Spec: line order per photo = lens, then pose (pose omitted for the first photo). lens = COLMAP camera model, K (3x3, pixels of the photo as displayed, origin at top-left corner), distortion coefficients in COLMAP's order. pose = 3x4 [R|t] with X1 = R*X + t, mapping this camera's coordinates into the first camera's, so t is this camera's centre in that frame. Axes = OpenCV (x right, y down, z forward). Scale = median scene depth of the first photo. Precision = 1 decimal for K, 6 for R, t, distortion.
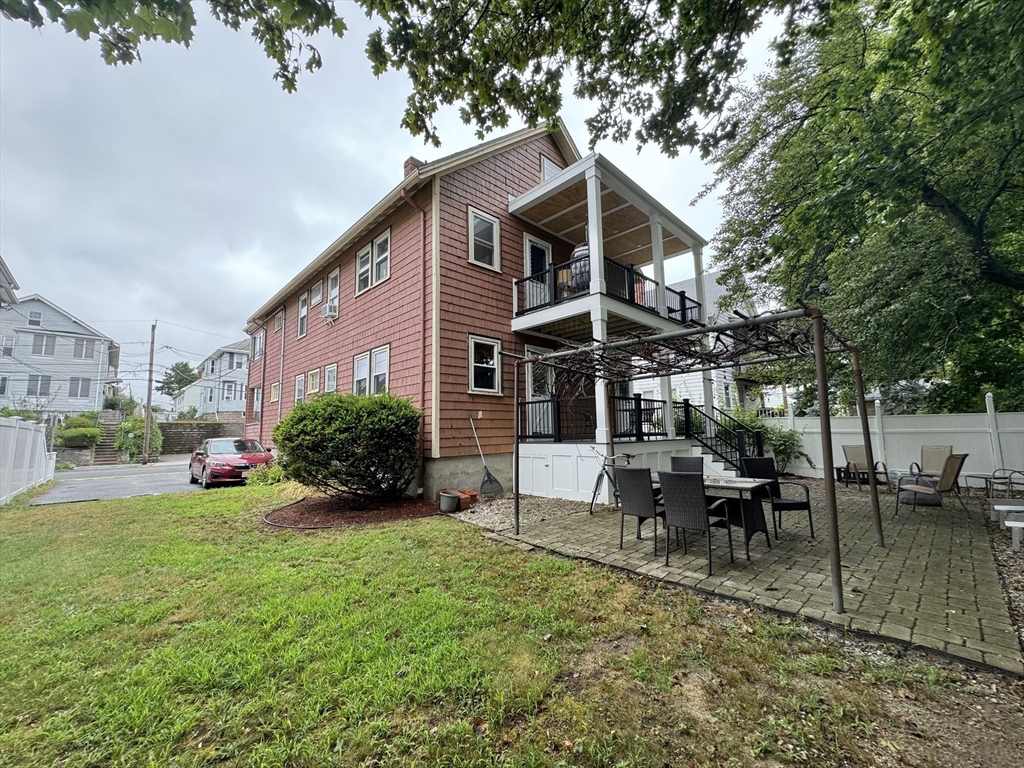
lens RADIAL K [[409.5, 0, 509.5], [0, 409.5, 386.3], [0, 0, 1]] dist [-0.000594, 0.000356]
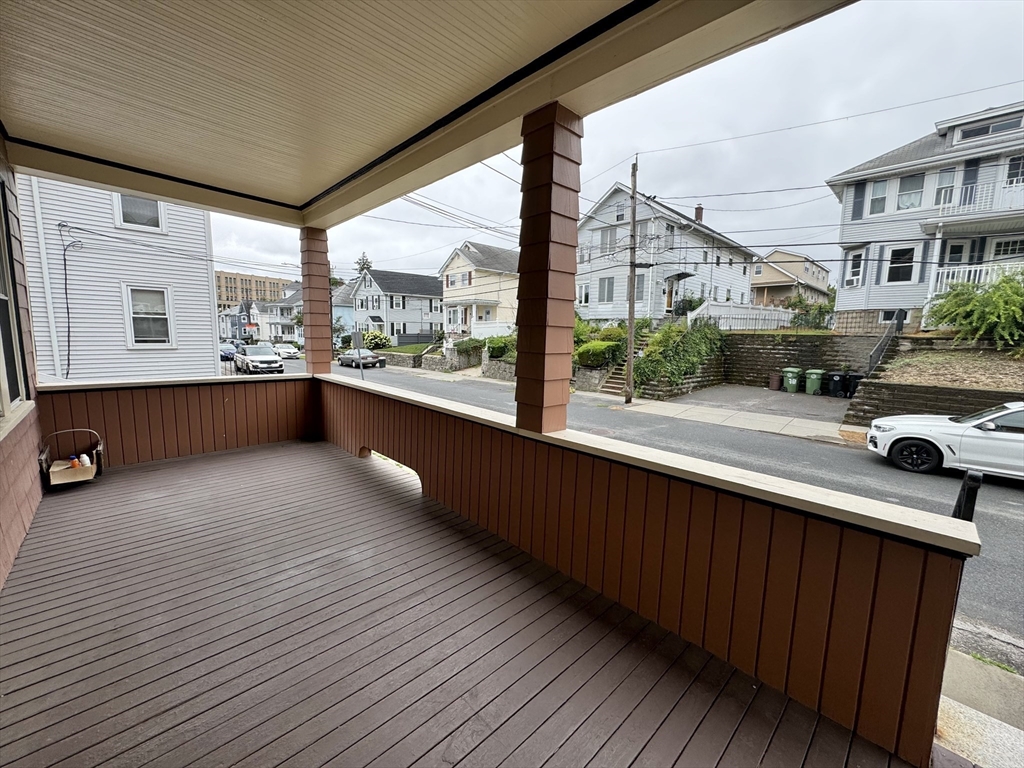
lens RADIAL K [[409.5, 0, 509.2], [0, 409.5, 388.9], [0, 0, 1]] dist [-0.000594, 0.000356]
pose [[-0.002384, 0.132857, -0.991132, -0.260712], [0.091000, 0.987052, 0.132091, 0.069416], [0.995848, -0.089878, -0.014443, 0.806148]]
